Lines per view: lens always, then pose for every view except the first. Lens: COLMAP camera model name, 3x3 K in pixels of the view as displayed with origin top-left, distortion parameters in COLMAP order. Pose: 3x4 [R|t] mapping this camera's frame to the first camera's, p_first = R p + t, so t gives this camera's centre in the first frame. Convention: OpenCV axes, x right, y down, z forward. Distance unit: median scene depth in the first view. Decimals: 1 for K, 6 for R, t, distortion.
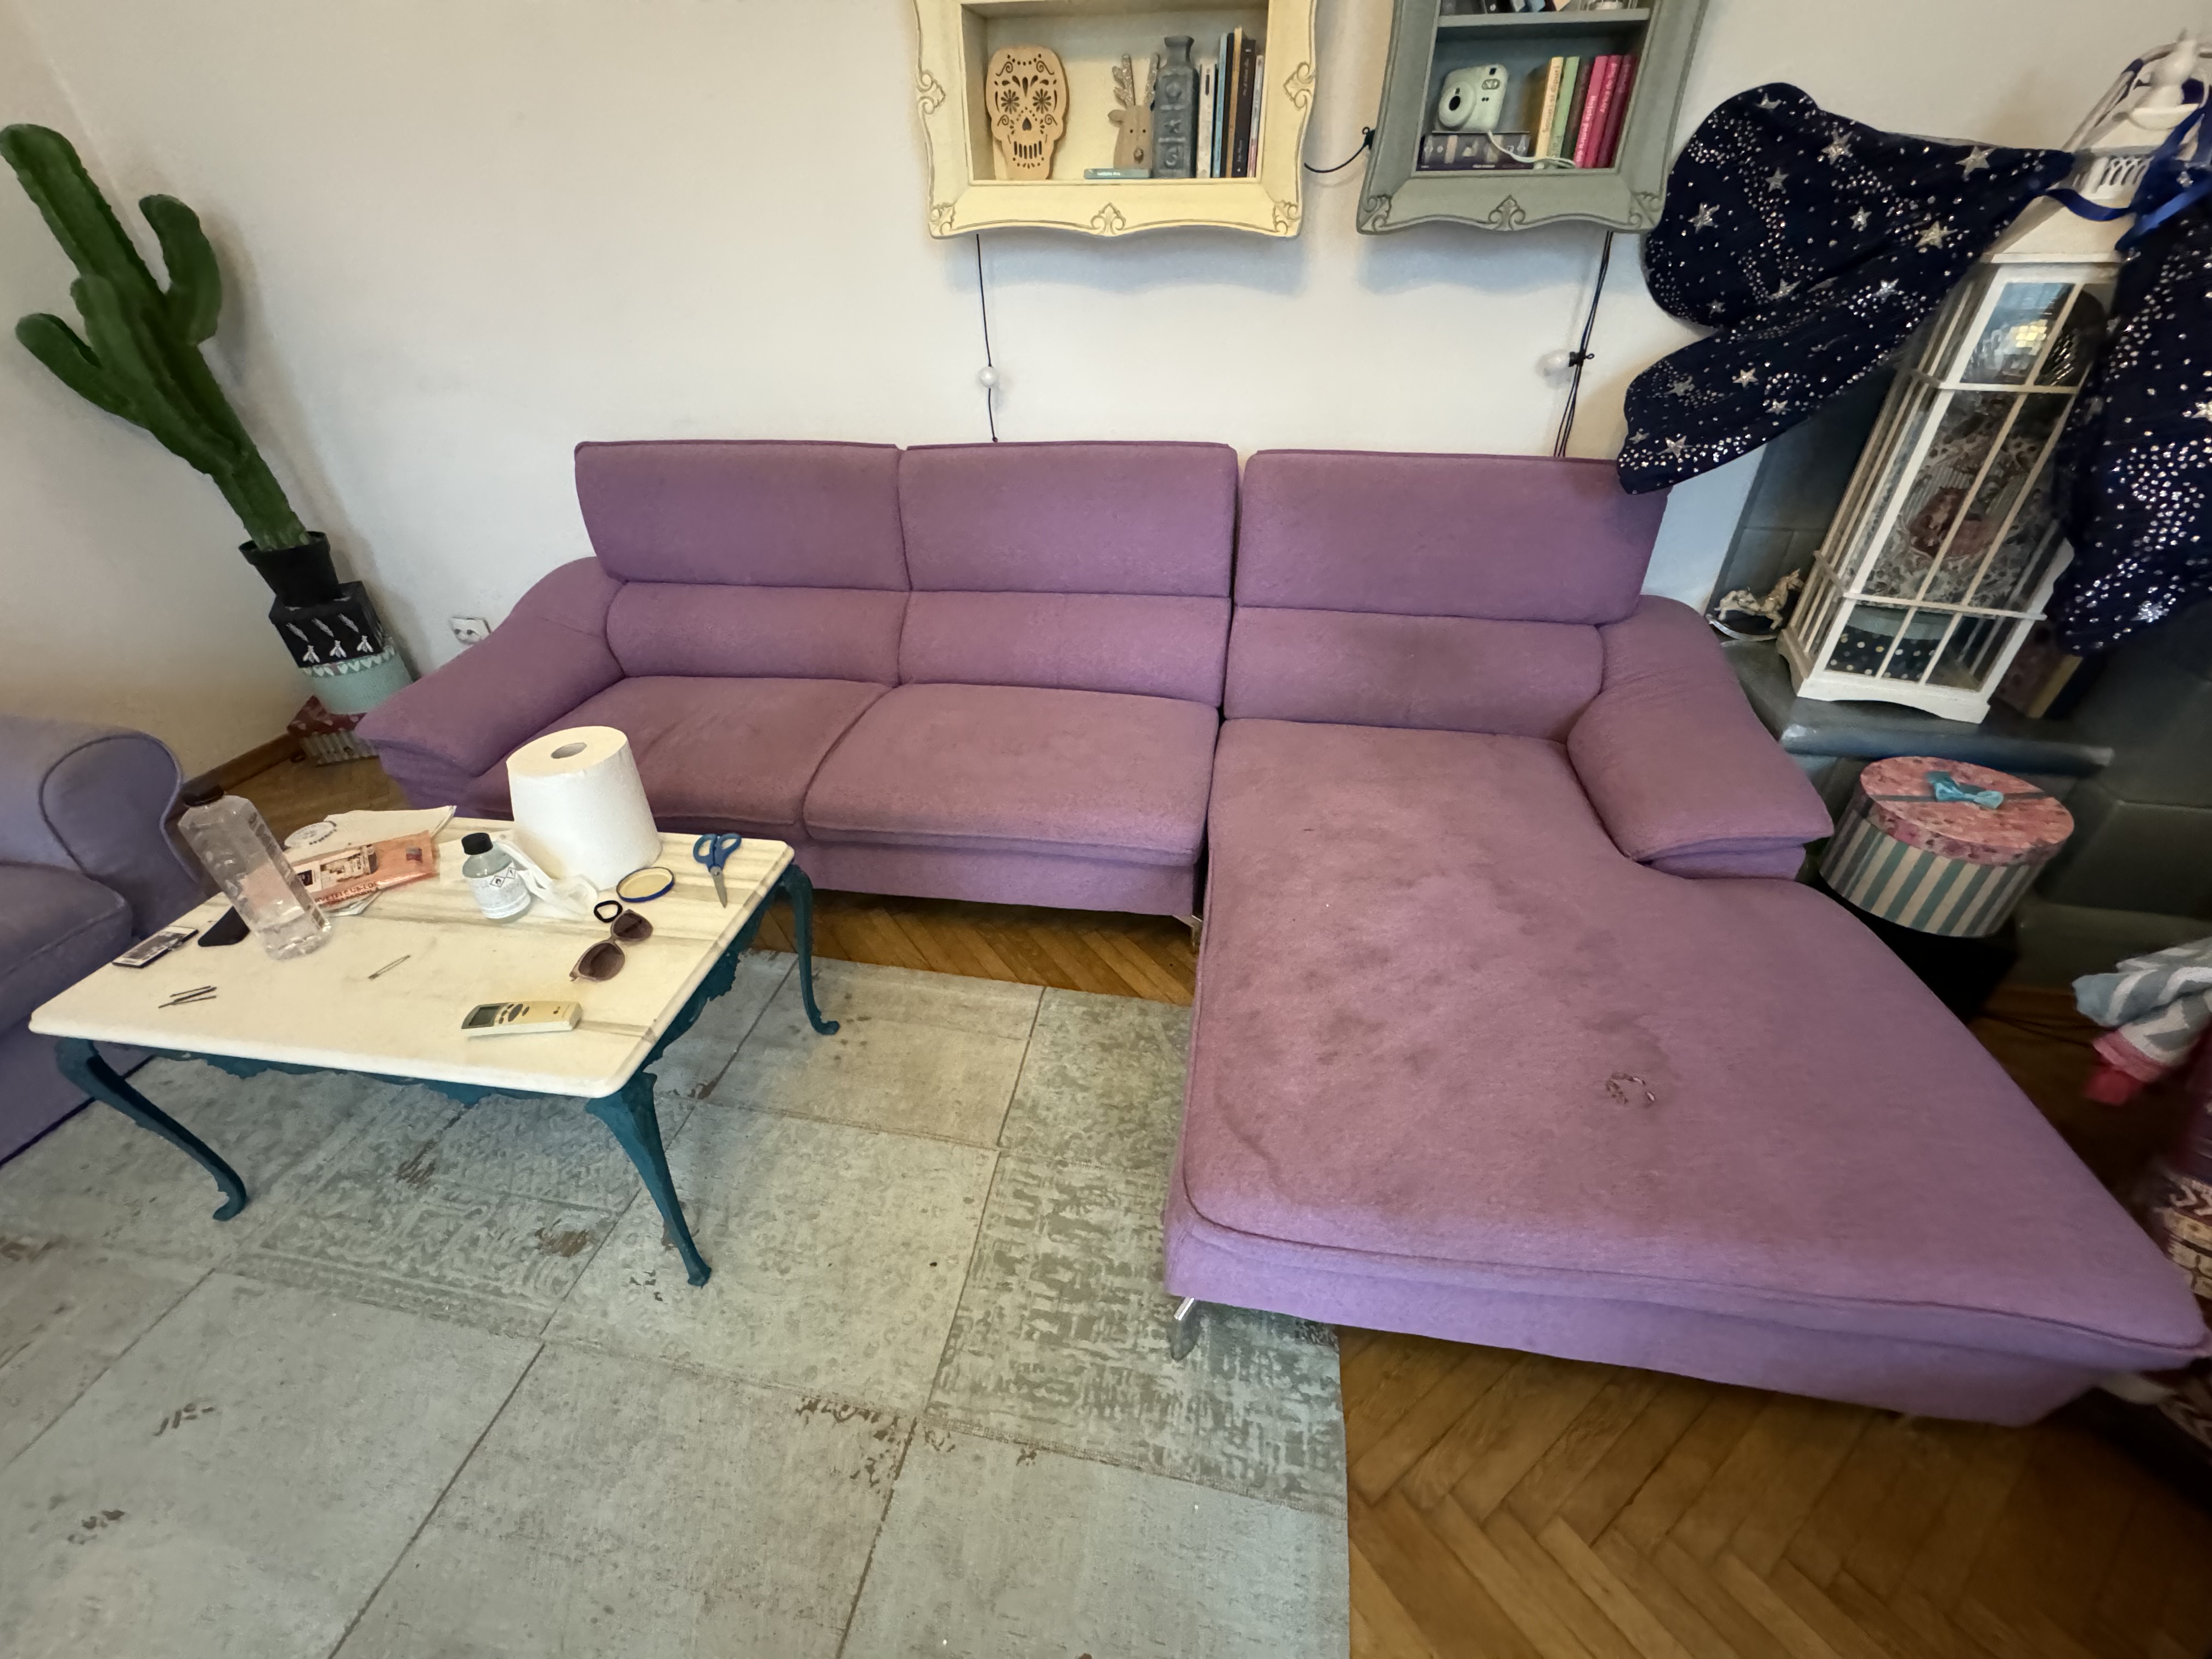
lens RADIAL K [[878.6, 0, 1109.2], [0, 878.6, 832.6], [0, 0, 1]] dist [-0.001795, -0.000519]
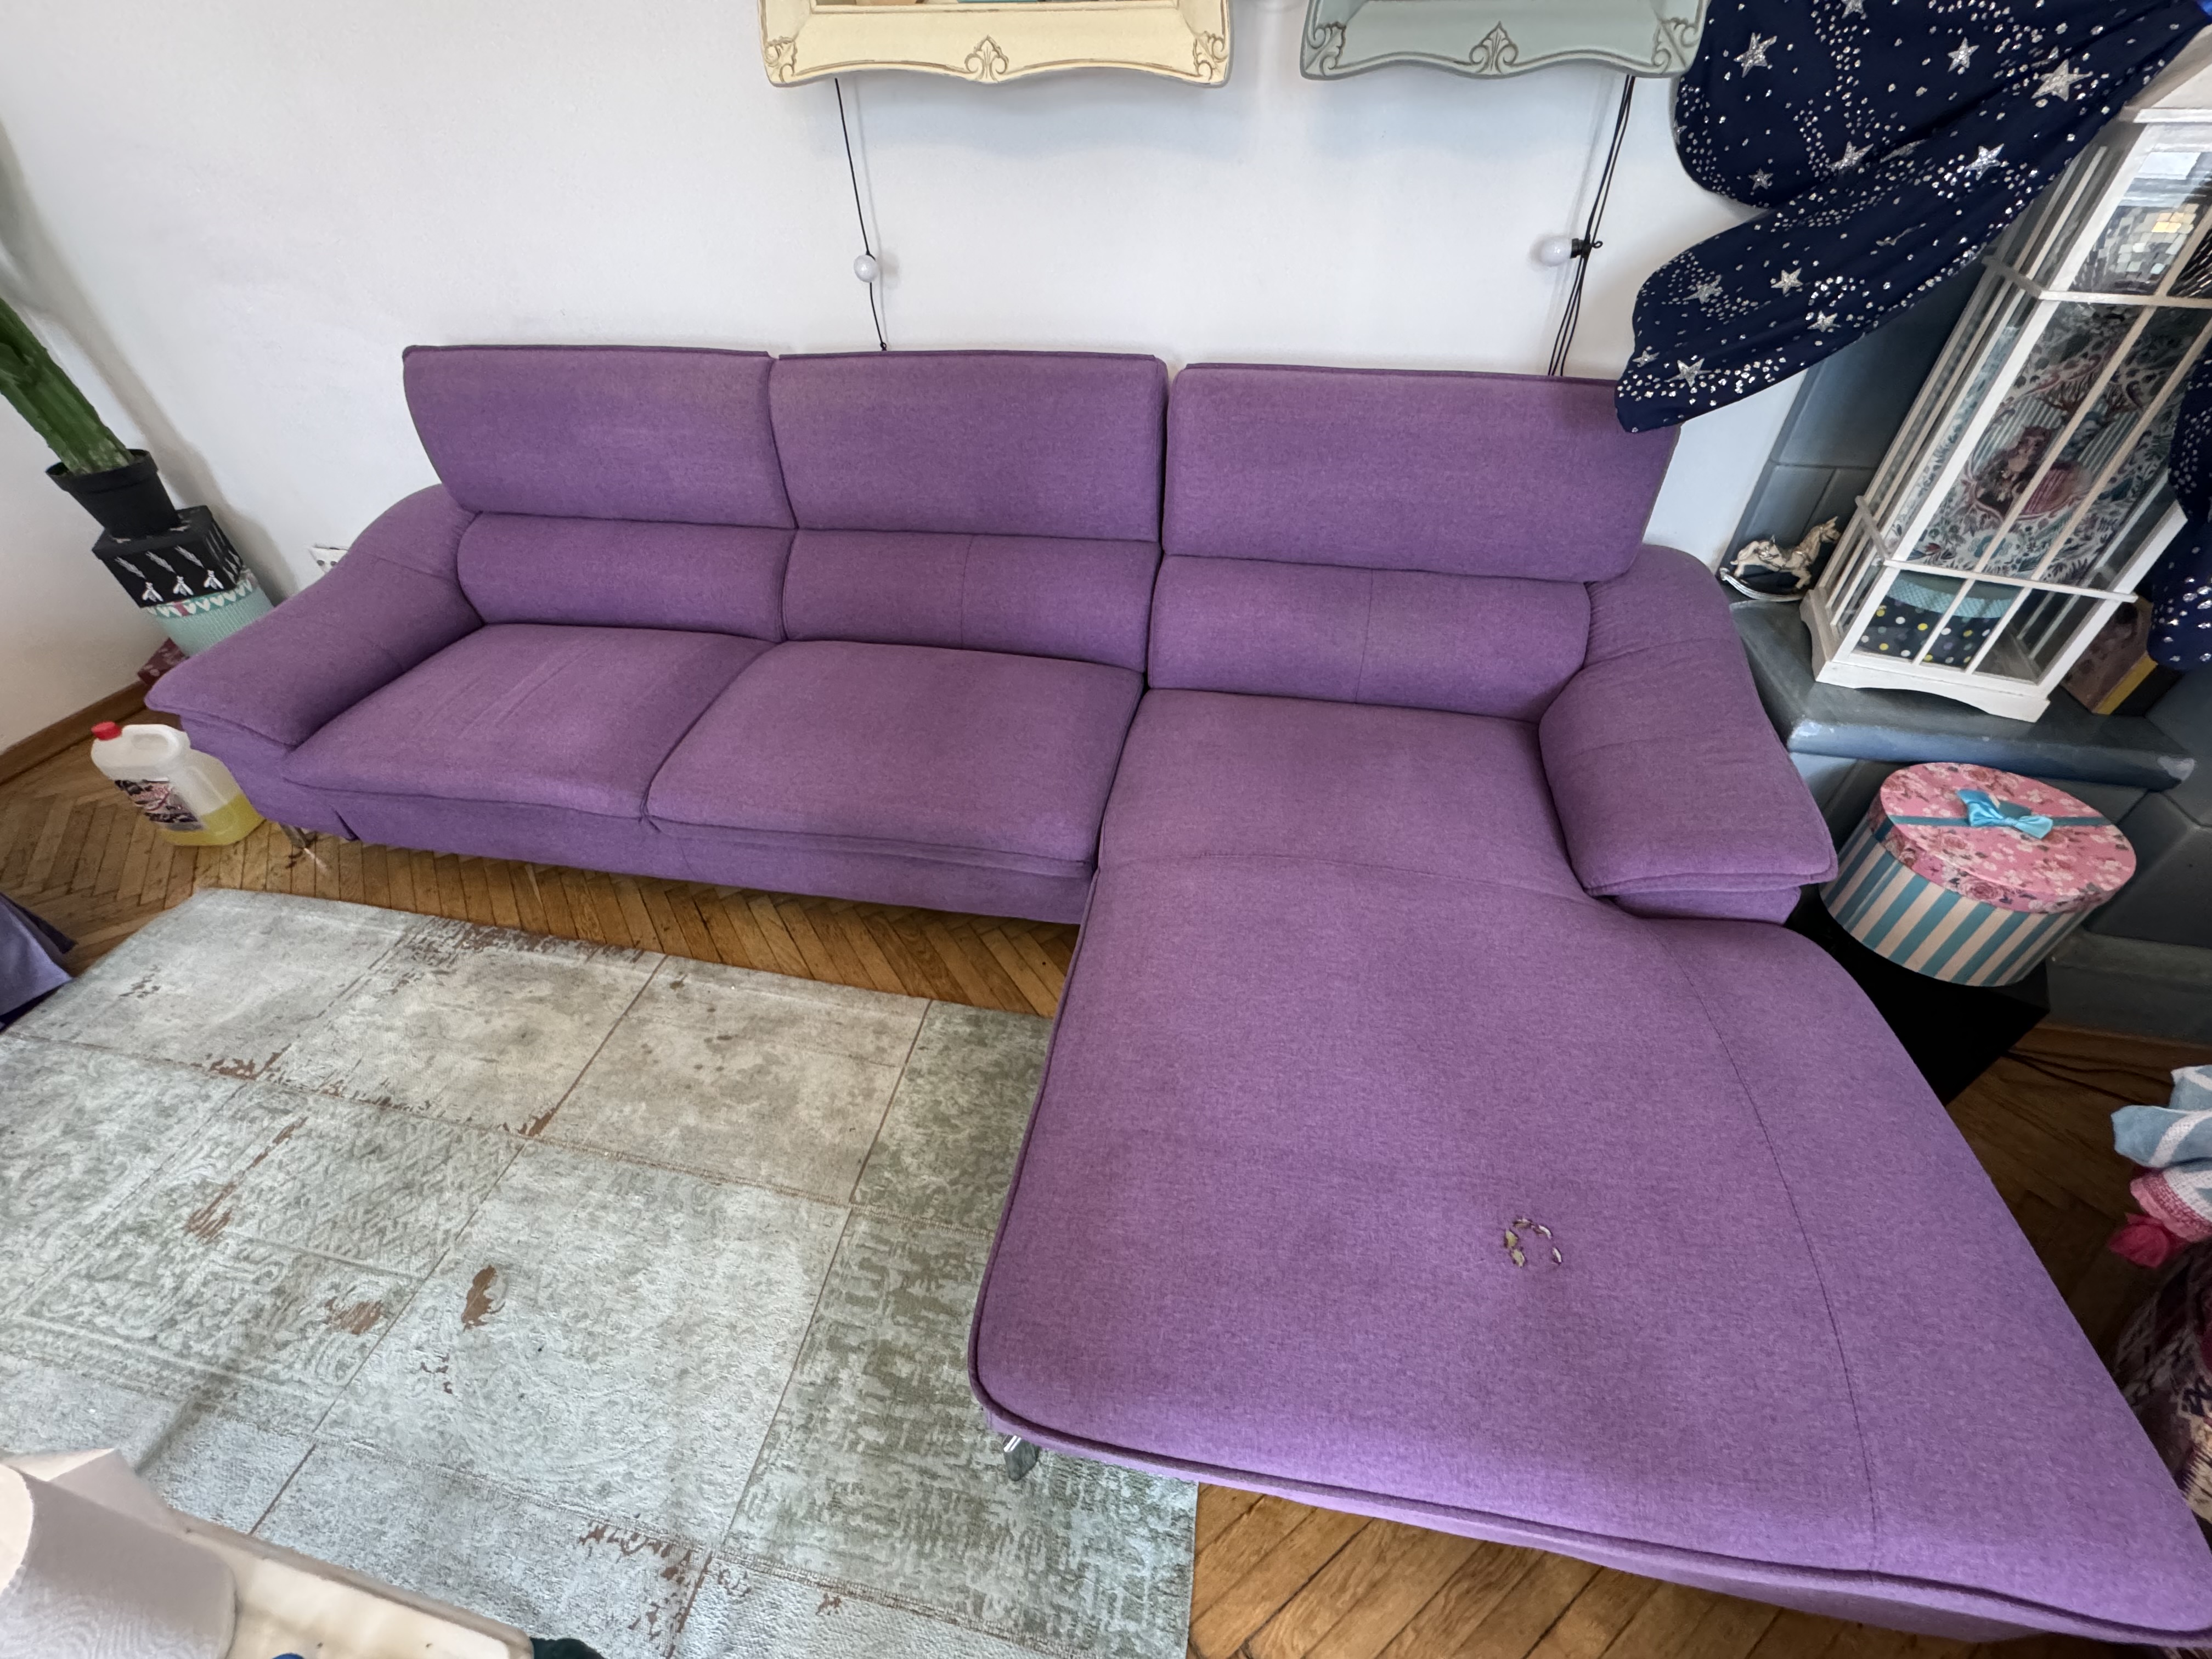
lens RADIAL K [[878.6, 0, 1105.4], [0, 878.6, 830.6], [0, 0, 1]] dist [-0.001795, -0.000519]
pose [[0.999800, 0.009637, -0.017505, 0.139360], [-0.007477, 0.992805, 0.119507, -0.123040], [0.018531, -0.119352, 0.992679, 0.159309]]
